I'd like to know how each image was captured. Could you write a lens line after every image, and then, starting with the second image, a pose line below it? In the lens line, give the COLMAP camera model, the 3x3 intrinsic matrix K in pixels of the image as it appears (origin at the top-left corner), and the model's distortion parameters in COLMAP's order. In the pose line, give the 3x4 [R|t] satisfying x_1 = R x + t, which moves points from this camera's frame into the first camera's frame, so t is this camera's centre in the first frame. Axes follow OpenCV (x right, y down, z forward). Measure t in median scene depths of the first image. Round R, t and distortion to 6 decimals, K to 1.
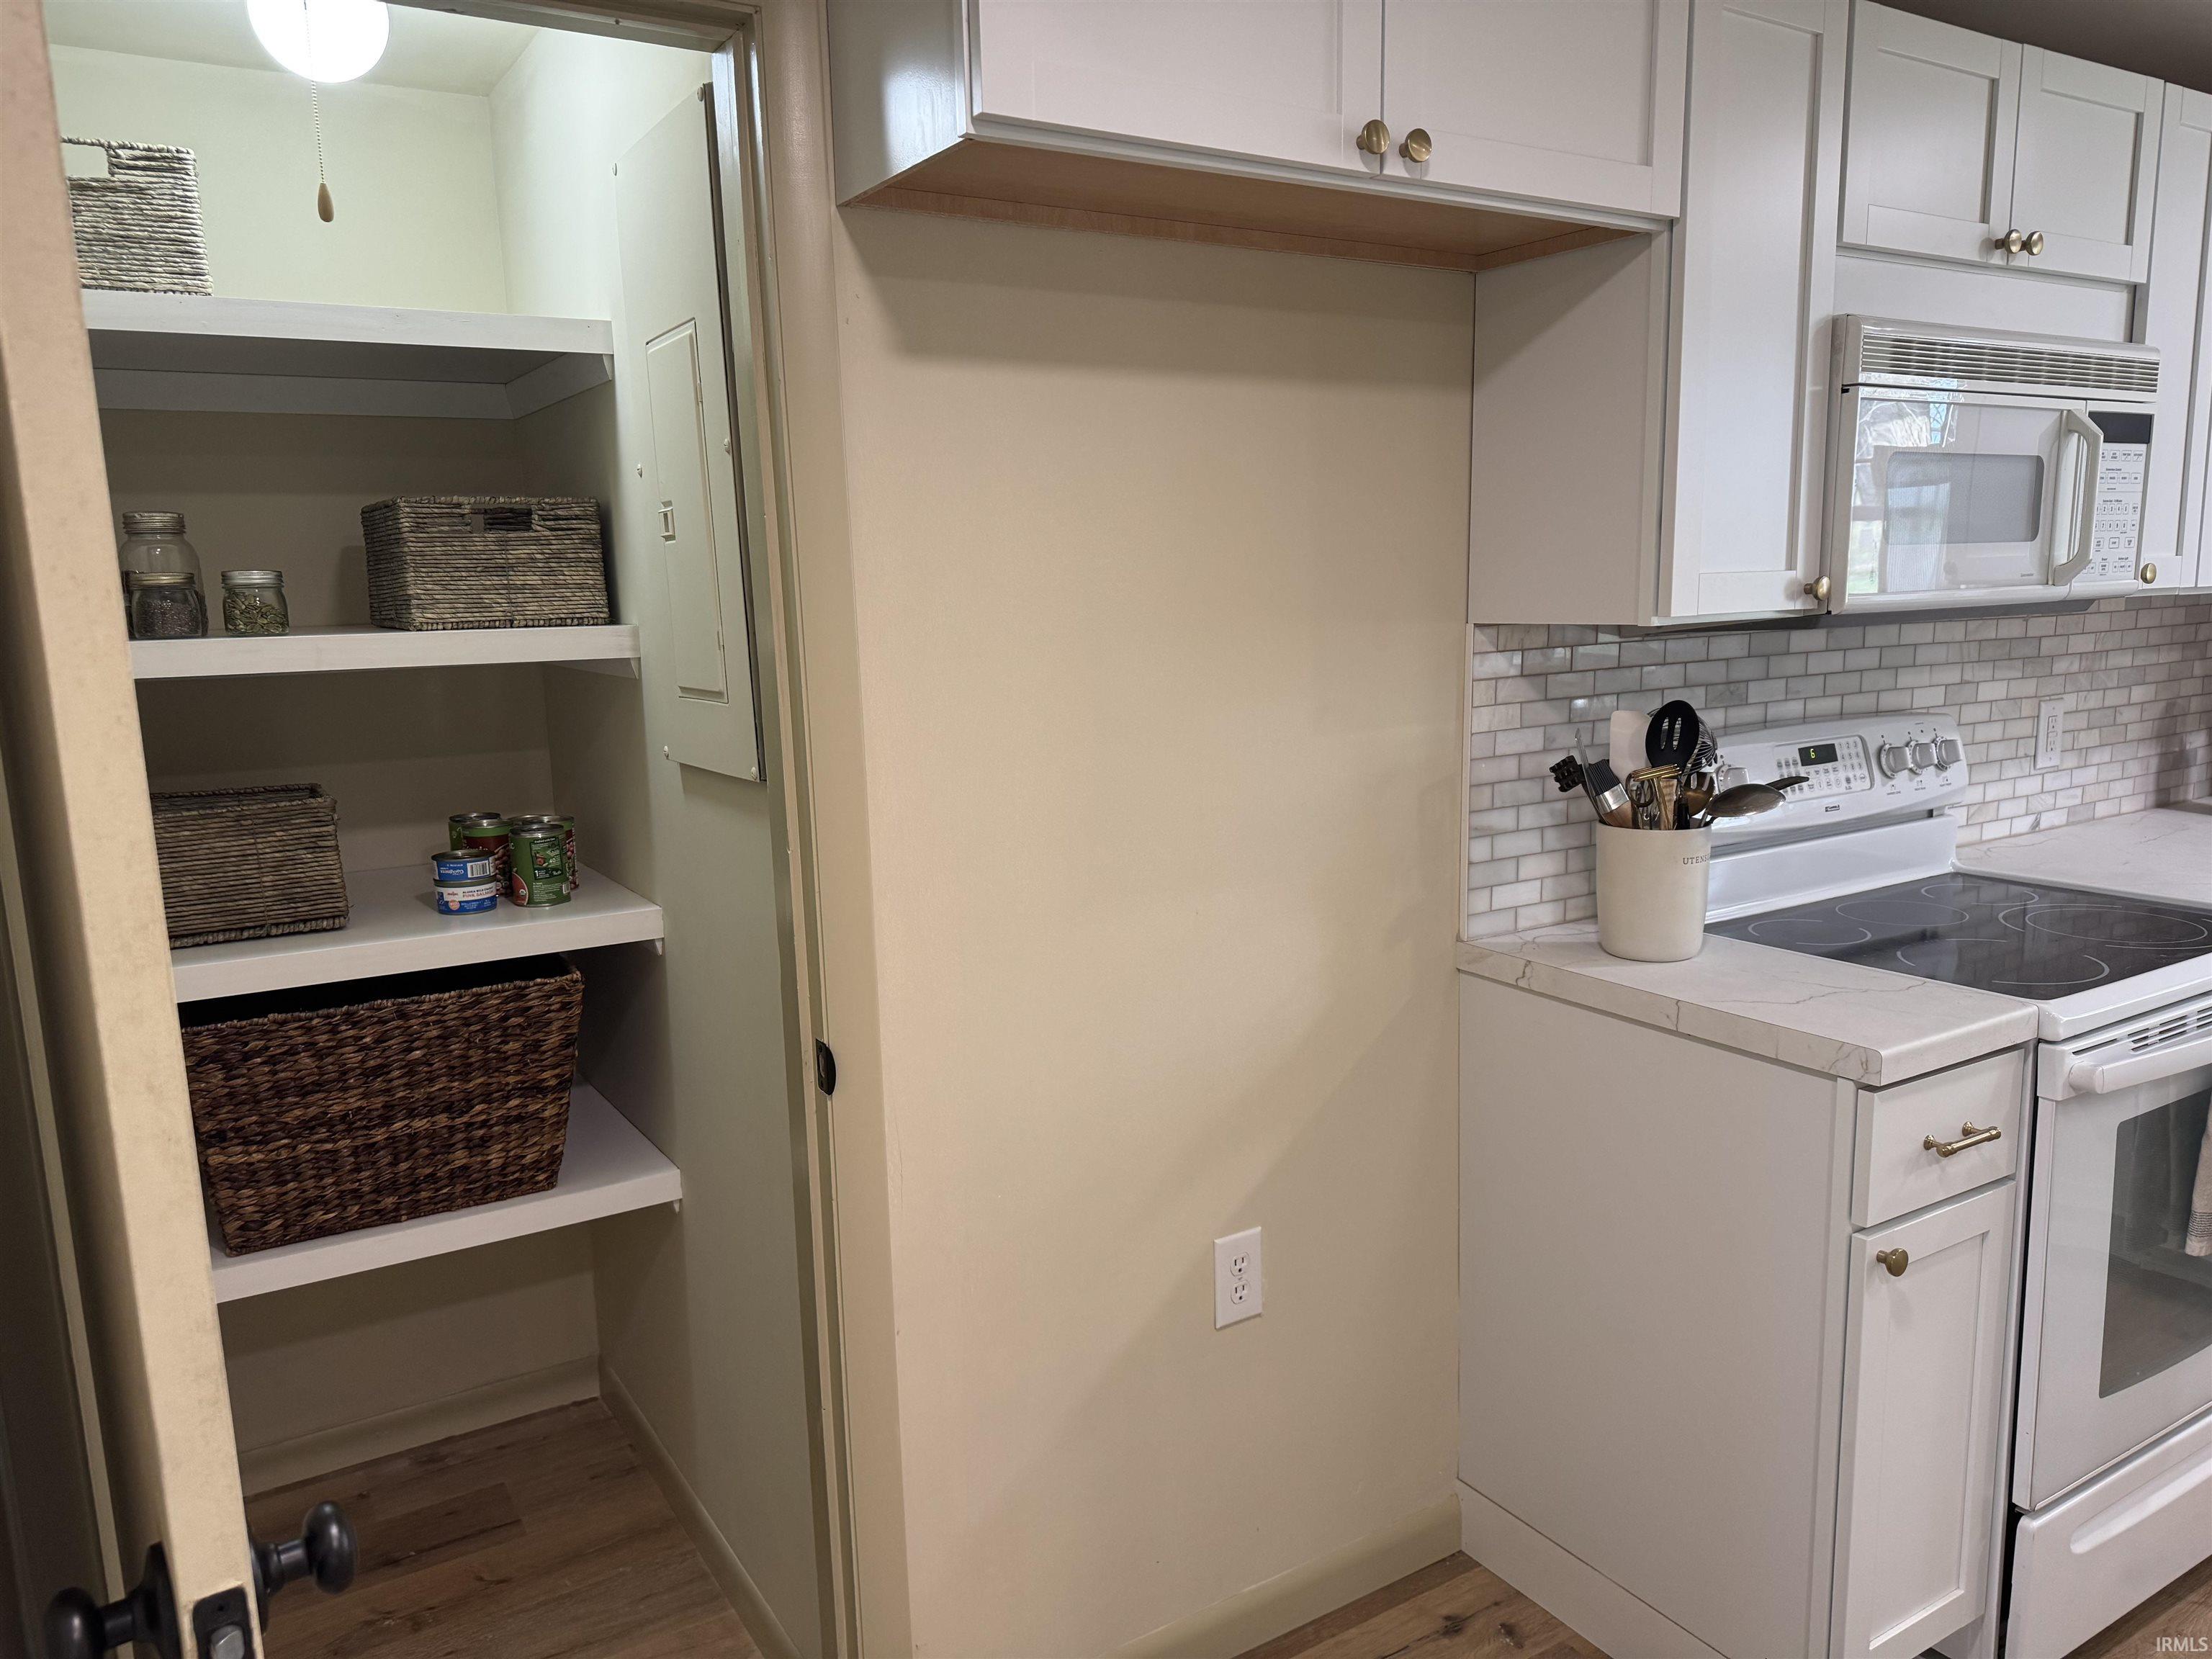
lens RADIAL K [[1559.9, 0, 1105.8], [0, 1559.9, 836.9], [0, 0, 1]] dist [0.006259, 0.001958]
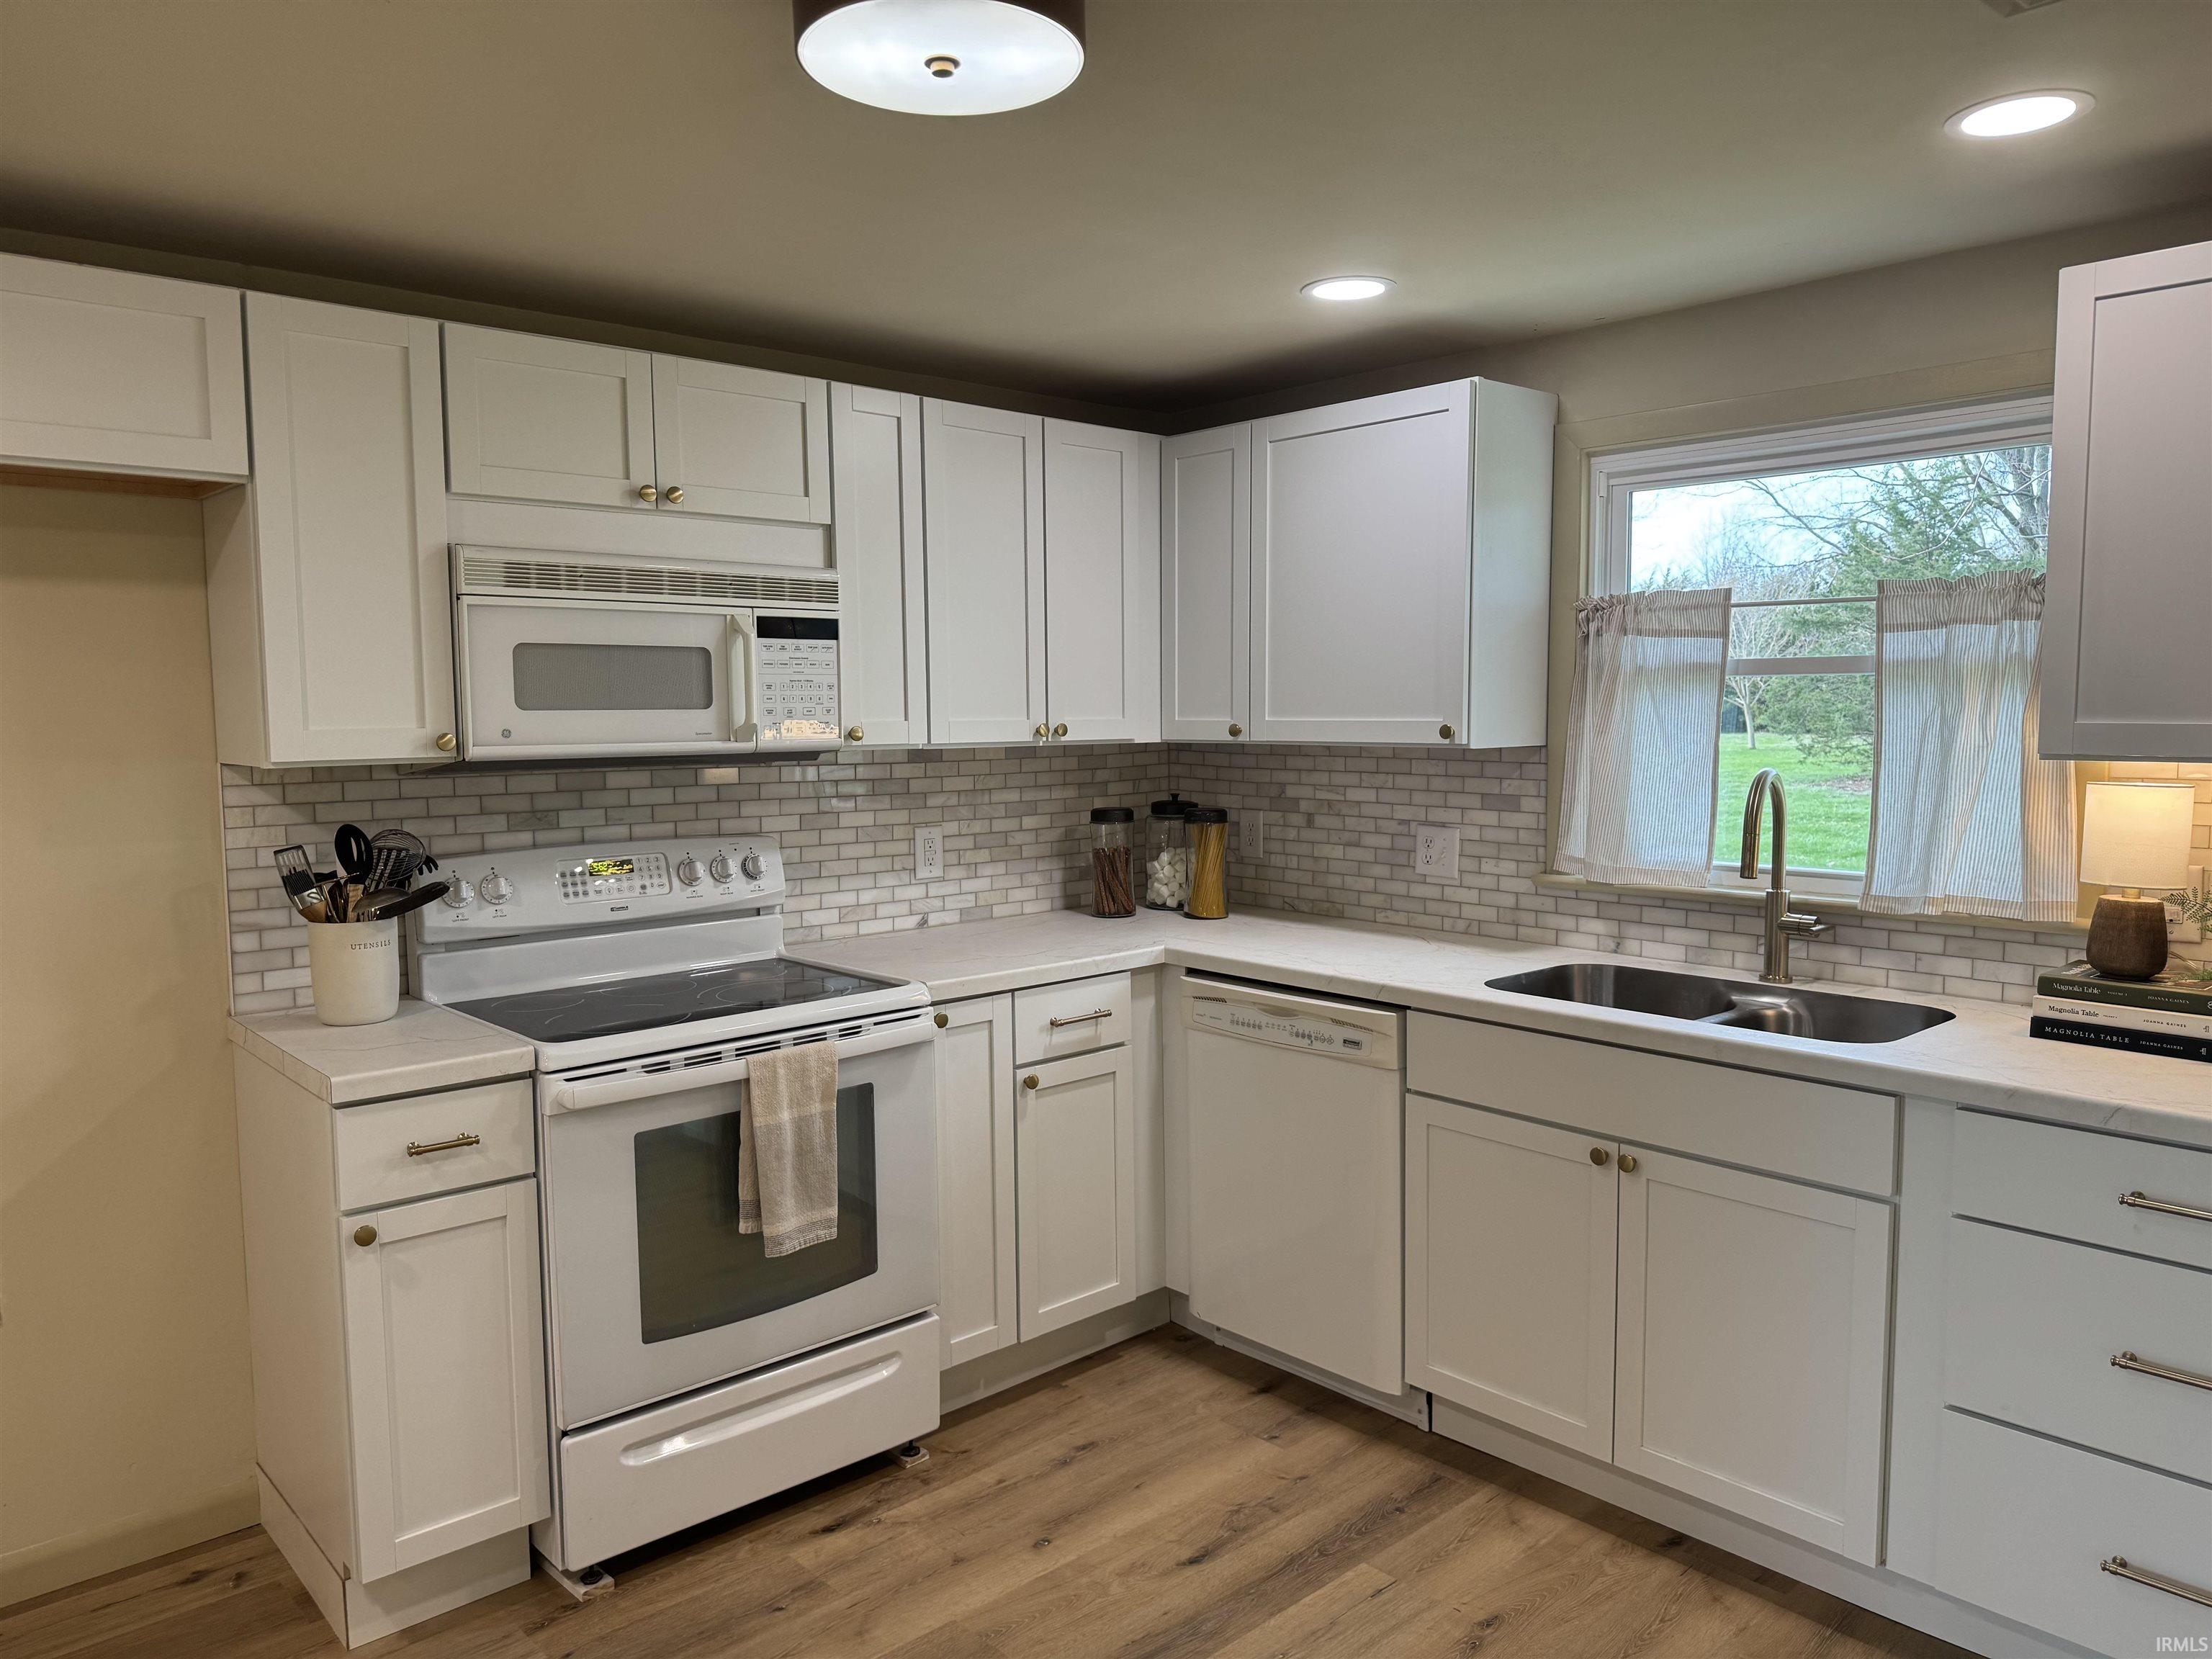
lens RADIAL K [[1519.3, 0, 1129.3], [0, 1519.3, 833.7], [0, 0, 1]] dist [0.169957, -0.325298]
pose [[0.981433, 0.002645, 0.191786, 0.648055], [0.013242, 0.996585, -0.081506, 0.030247], [-0.191347, 0.082533, 0.978046, -0.341414]]
